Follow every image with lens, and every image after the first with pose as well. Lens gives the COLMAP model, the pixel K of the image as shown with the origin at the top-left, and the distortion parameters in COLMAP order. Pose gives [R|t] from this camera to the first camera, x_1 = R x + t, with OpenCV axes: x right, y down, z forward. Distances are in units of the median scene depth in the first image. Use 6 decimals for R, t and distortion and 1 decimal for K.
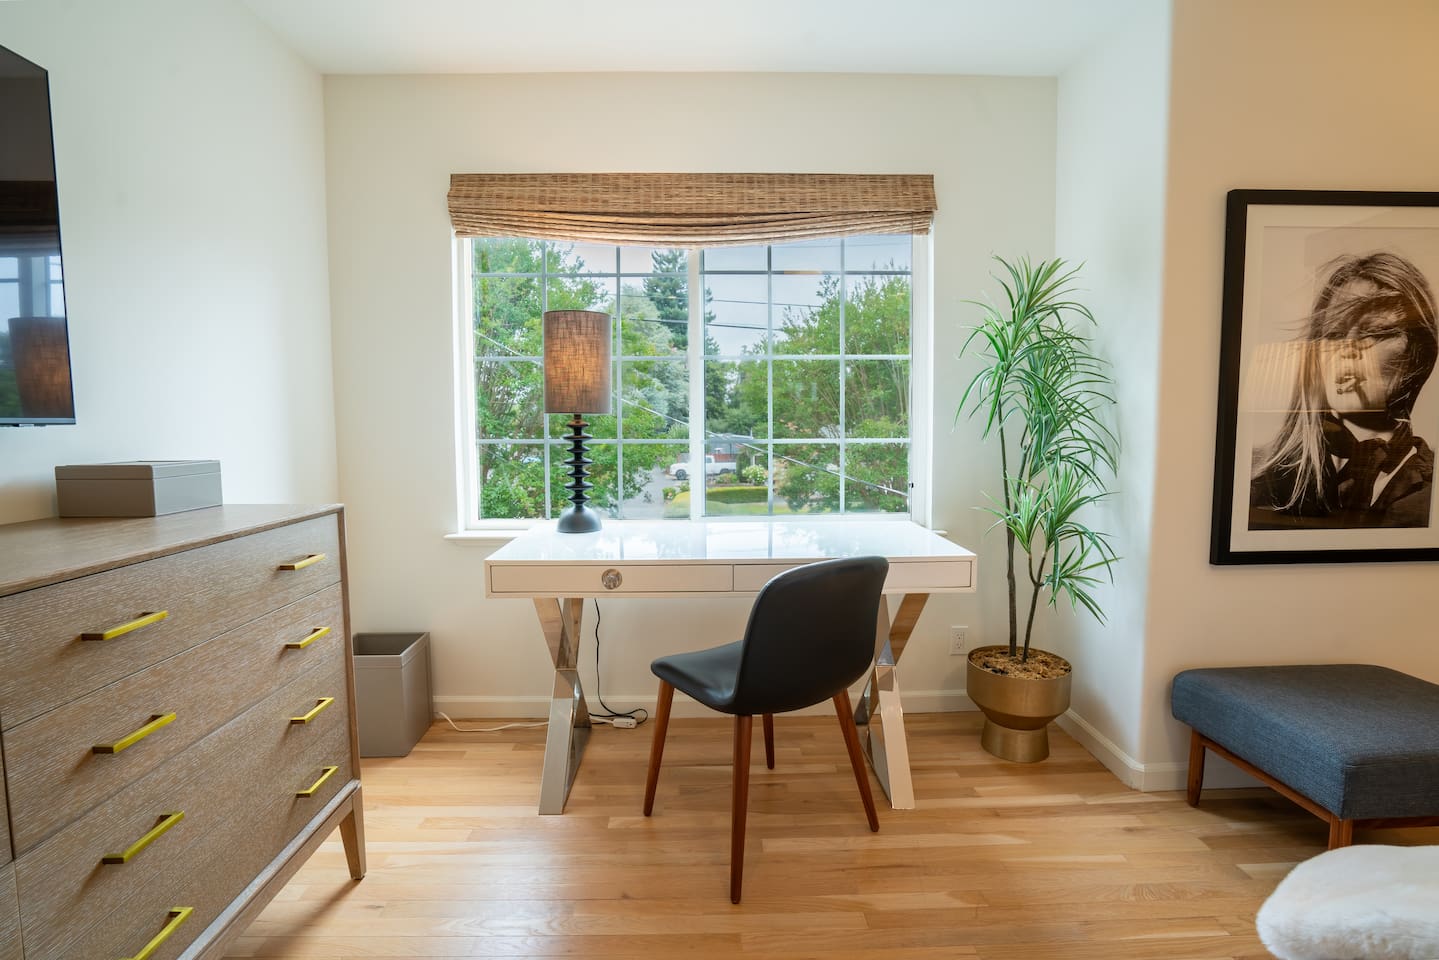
lens RADIAL K [[678.3, 0, 719.7], [0, 678.3, 478.1], [0, 0, 1]] dist [-0.027886, 0.006085]
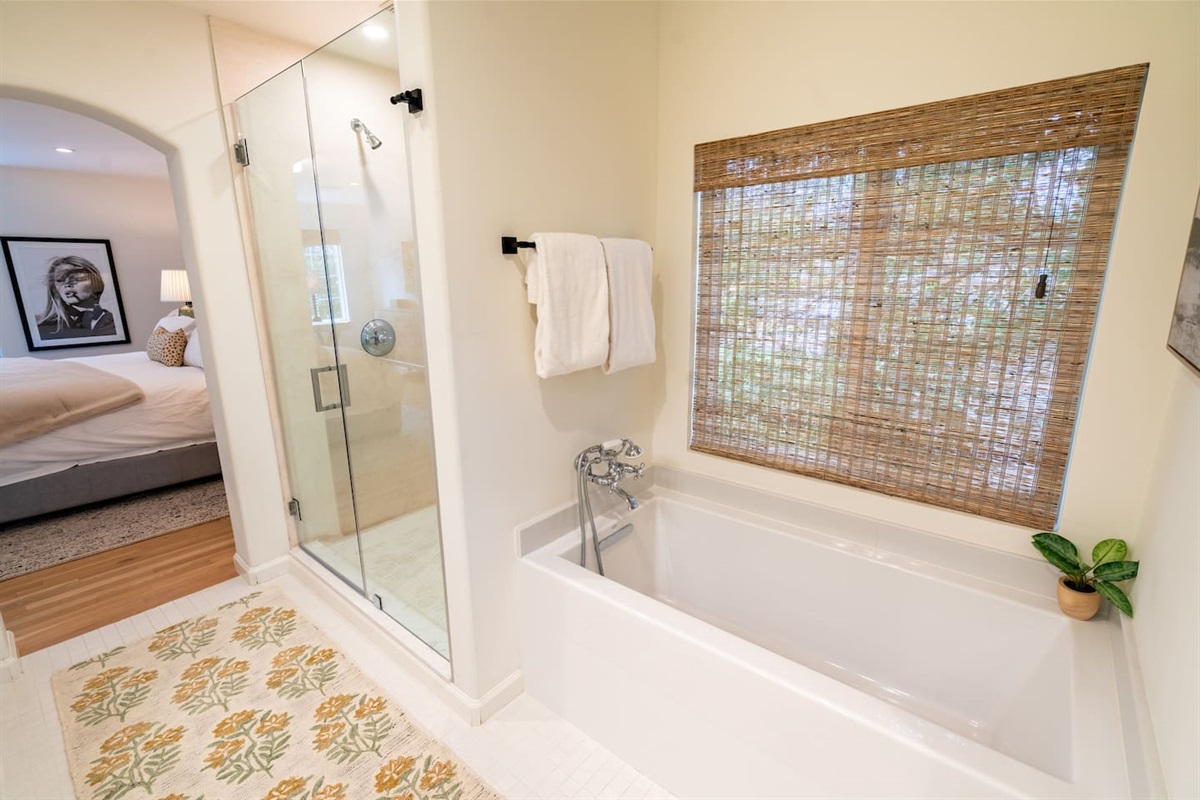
lens RADIAL K [[540.5, 0, 598.6], [0, 540.5, 399.6], [0, 0, 1]] dist [-0.004148, 0.002086]
pose [[0.657935, -0.175430, 0.732356, 0.593374], [0.067046, 0.982272, 0.175062, 0.084501], [-0.750084, -0.066077, 0.658033, -2.864794]]
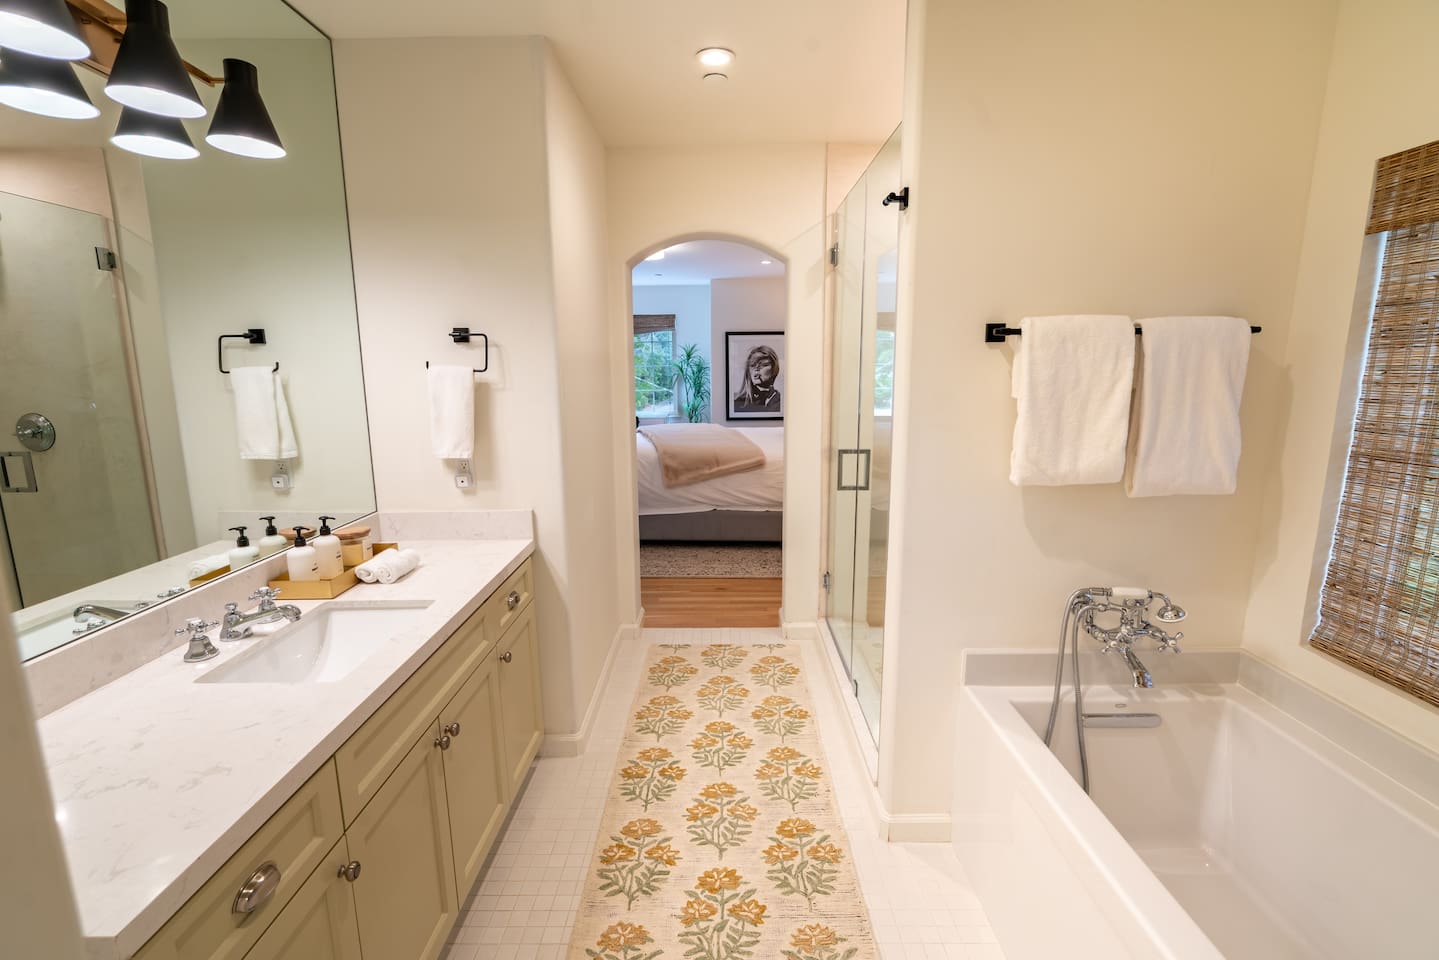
lens RADIAL K [[648.2, 0, 714.0], [0, 648.2, 484.0], [0, 0, 1]] dist [-0.004148, 0.002086]
pose [[0.999619, 0.001924, -0.027546, 0.772560], [0.000970, 0.994510, 0.104635, 0.100097], [0.027596, -0.104622, 0.994129, -3.098166]]
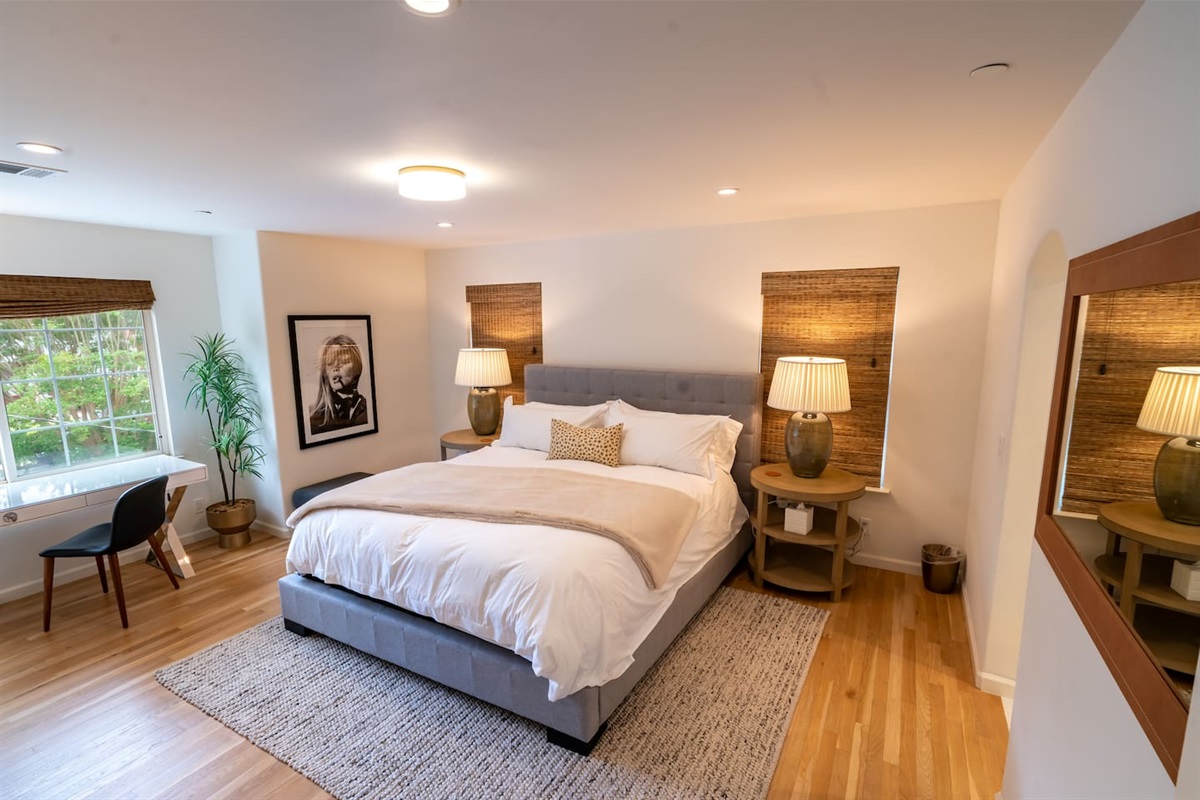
lens RADIAL K [[565.7, 0, 599.9], [0, 565.7, 408.8], [0, 0, 1]] dist [-0.027886, 0.006085]
pose [[0.501726, -0.136621, 0.854170, -0.590610], [0.075644, 0.990596, 0.114010, -0.206097], [-0.861713, 0.007411, 0.507342, -1.224480]]
